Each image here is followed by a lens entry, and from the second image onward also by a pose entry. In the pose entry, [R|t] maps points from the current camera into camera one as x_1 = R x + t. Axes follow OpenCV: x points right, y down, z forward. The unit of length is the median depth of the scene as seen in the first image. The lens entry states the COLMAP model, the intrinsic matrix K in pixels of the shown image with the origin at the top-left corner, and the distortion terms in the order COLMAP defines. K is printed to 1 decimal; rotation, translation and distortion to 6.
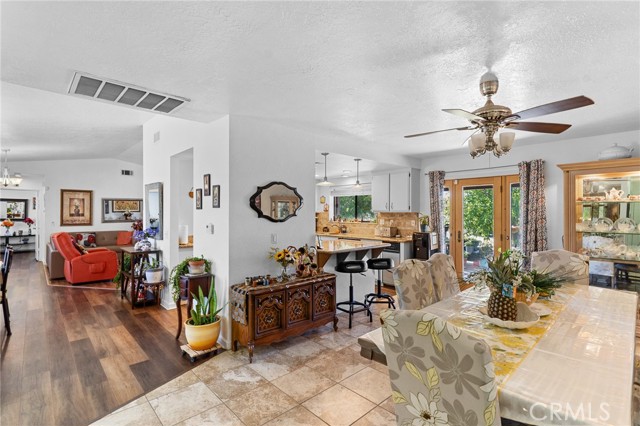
lens RADIAL K [[309.3, 0, 320.1], [0, 309.3, 211.1], [0, 0, 1]] dist [-0.001972, 0.002210]
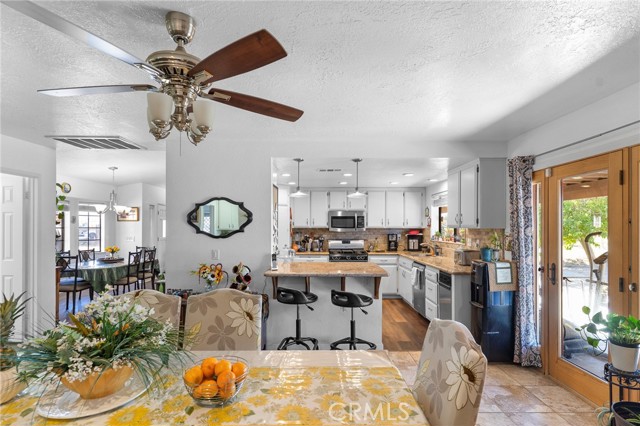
lens RADIAL K [[309.3, 0, 324.2], [0, 309.3, 226.8], [0, 0, 1]] dist [-0.001972, 0.002210]
pose [[0.730635, -0.000501, -0.682768, 0.487723], [0.001929, 0.999997, 0.001331, -0.000683], [0.682766, -0.002290, 0.730634, 0.314372]]
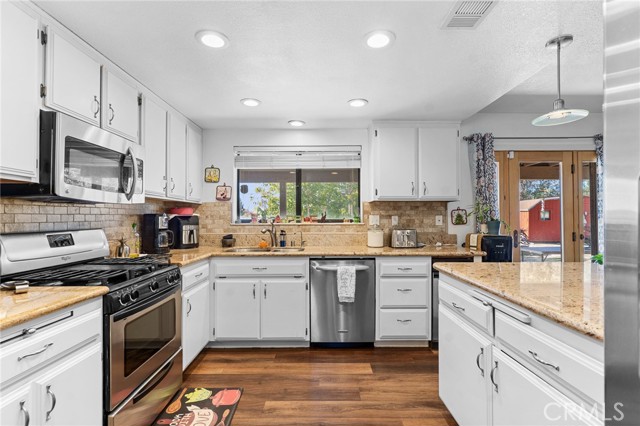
lens RADIAL K [[309.3, 0, 318.7], [0, 309.3, 212.7], [0, 0, 1]] dist [-0.001972, 0.002210]
pose [[0.690631, 0.009823, 0.723141, -0.283138], [0.001077, 0.999893, -0.014611, 0.033430], [-0.723207, 0.010870, 0.690546, 0.788250]]
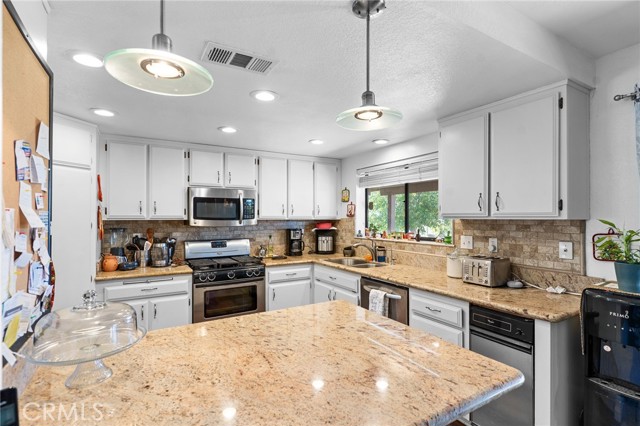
lens RADIAL K [[309.3, 0, 320.3], [0, 309.3, 214.7], [0, 0, 1]] dist [-0.001972, 0.002210]
pose [[0.974789, -0.004991, -0.223073, 0.116110], [0.003461, 0.999968, -0.007245, 0.000576], [0.223102, 0.006290, 0.974775, 0.624621]]
